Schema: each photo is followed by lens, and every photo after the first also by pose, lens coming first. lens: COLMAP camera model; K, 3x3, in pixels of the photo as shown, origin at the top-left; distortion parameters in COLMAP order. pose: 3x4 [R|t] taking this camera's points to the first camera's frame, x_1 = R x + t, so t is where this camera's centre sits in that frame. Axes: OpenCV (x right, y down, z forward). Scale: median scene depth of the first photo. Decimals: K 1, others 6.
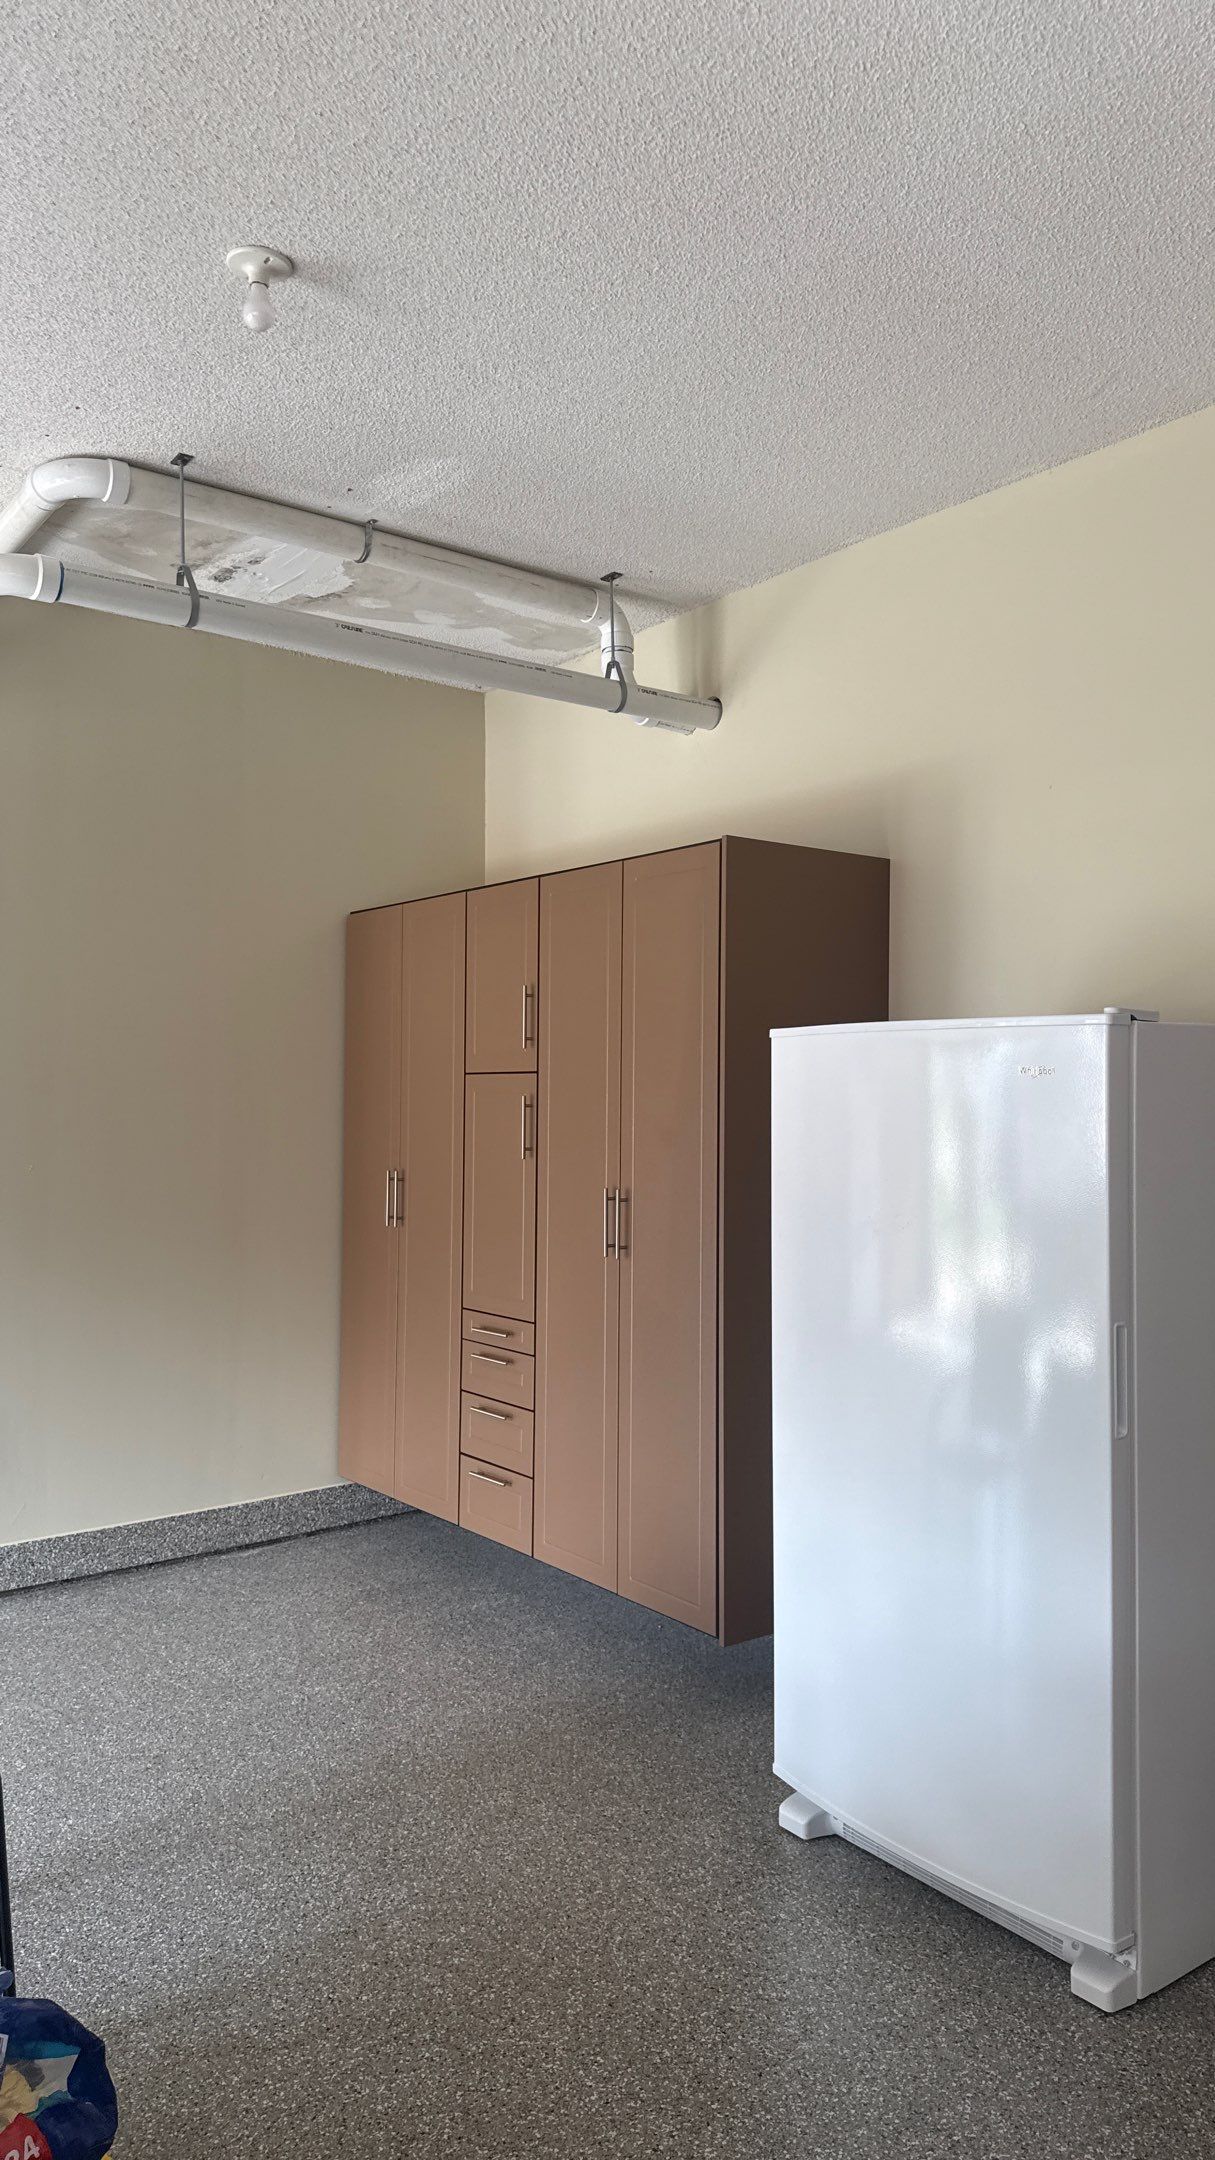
lens RADIAL K [[1488.1, 0, 617.1], [0, 1488.1, 1076.2], [0, 0, 1]] dist [0.054526, -0.078306]
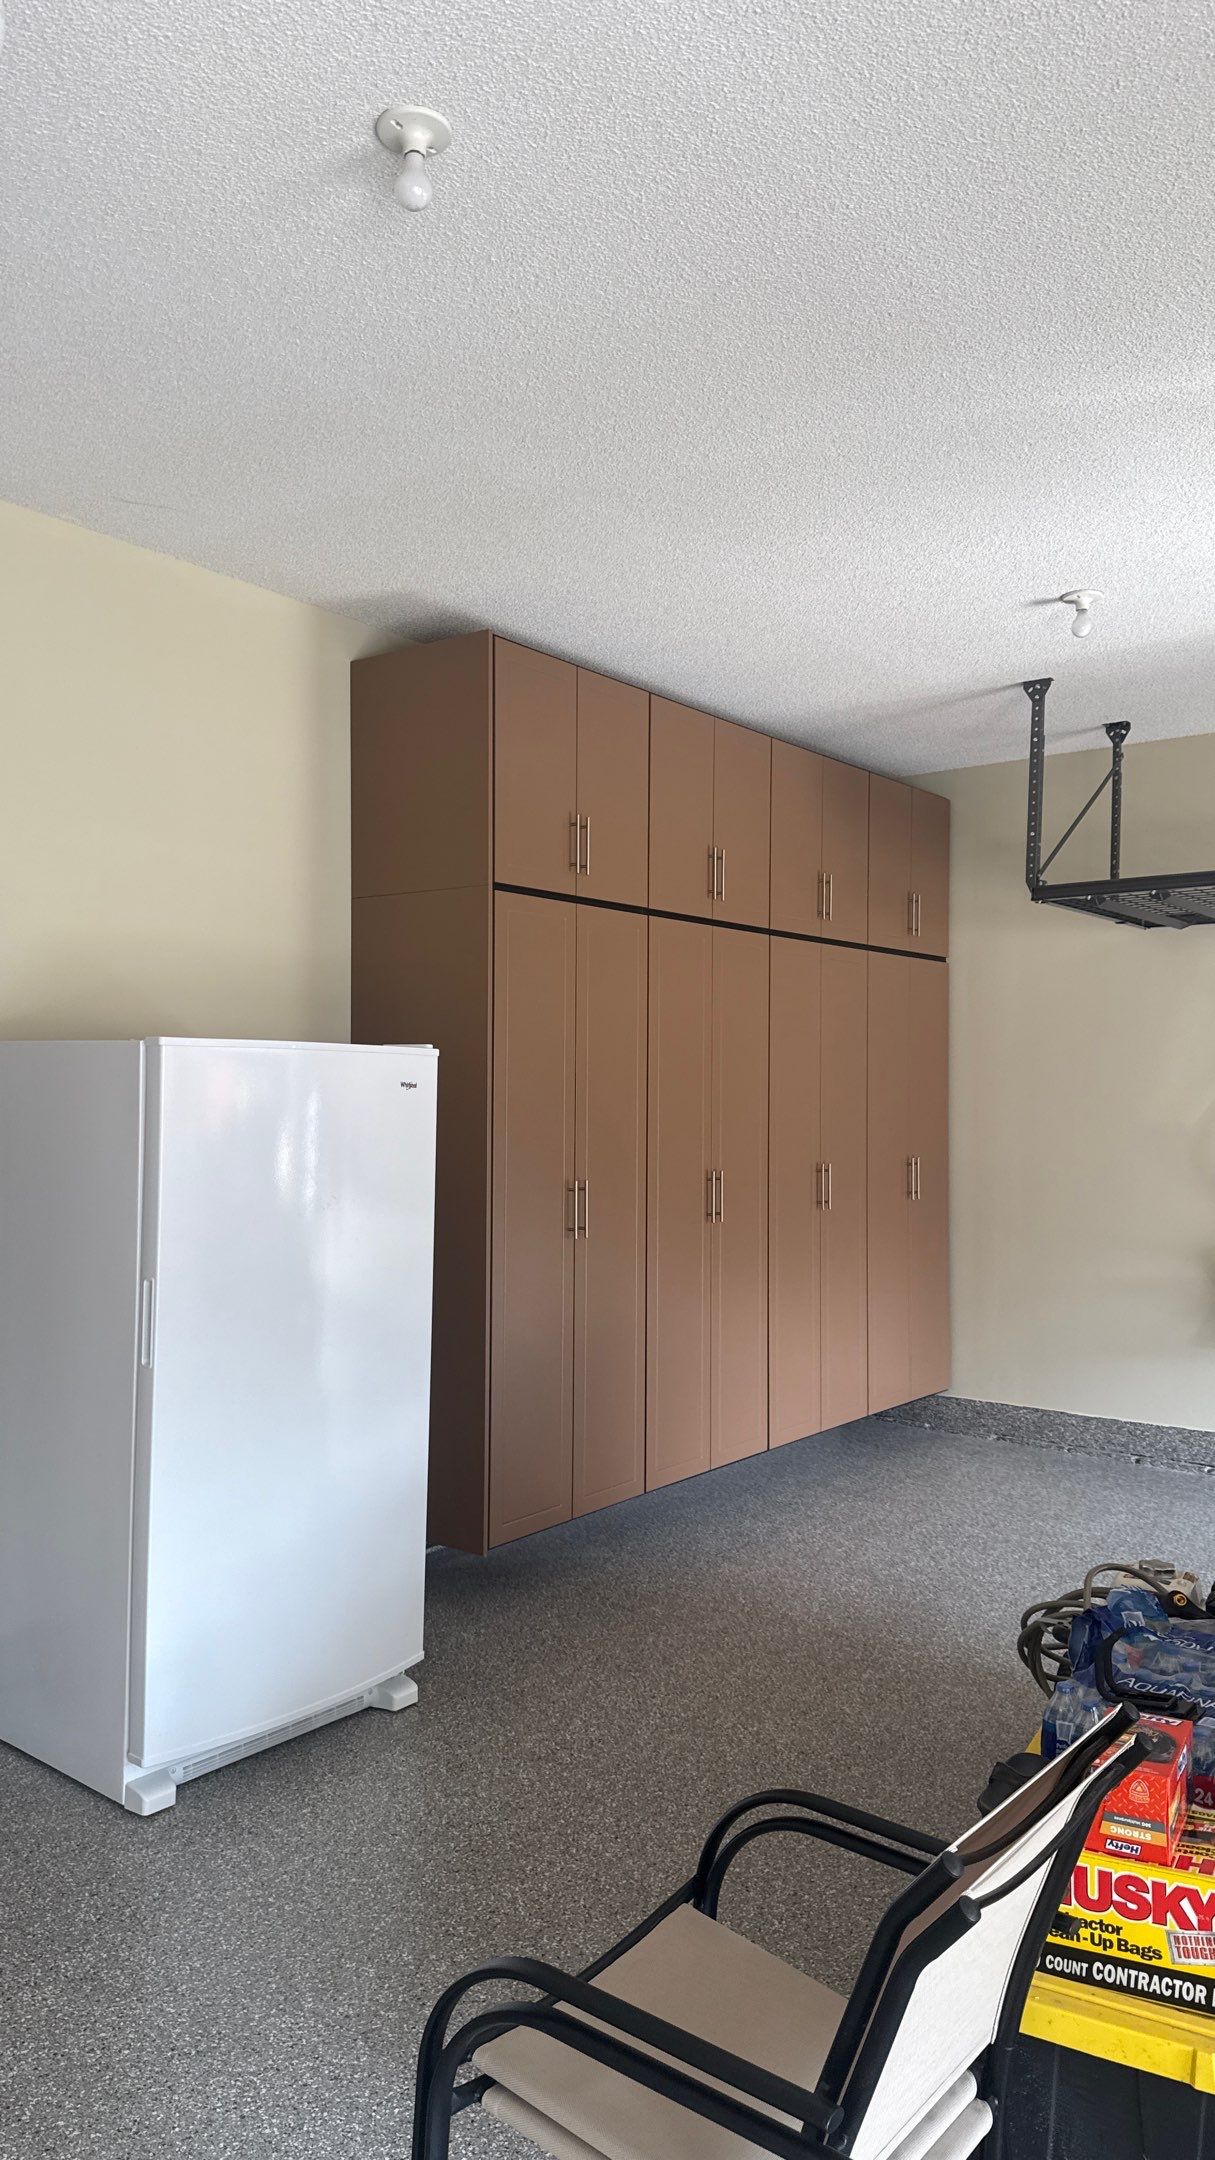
lens RADIAL K [[1488.1, 0, 570.6], [0, 1488.1, 1066.9], [0, 0, 1]] dist [0.054526, -0.078306]
pose [[-0.221951, 0.001676, 0.975056, -0.692562], [-0.027975, 0.999576, -0.008086, -0.008699], [-0.974656, -0.029072, -0.221810, 0.695254]]
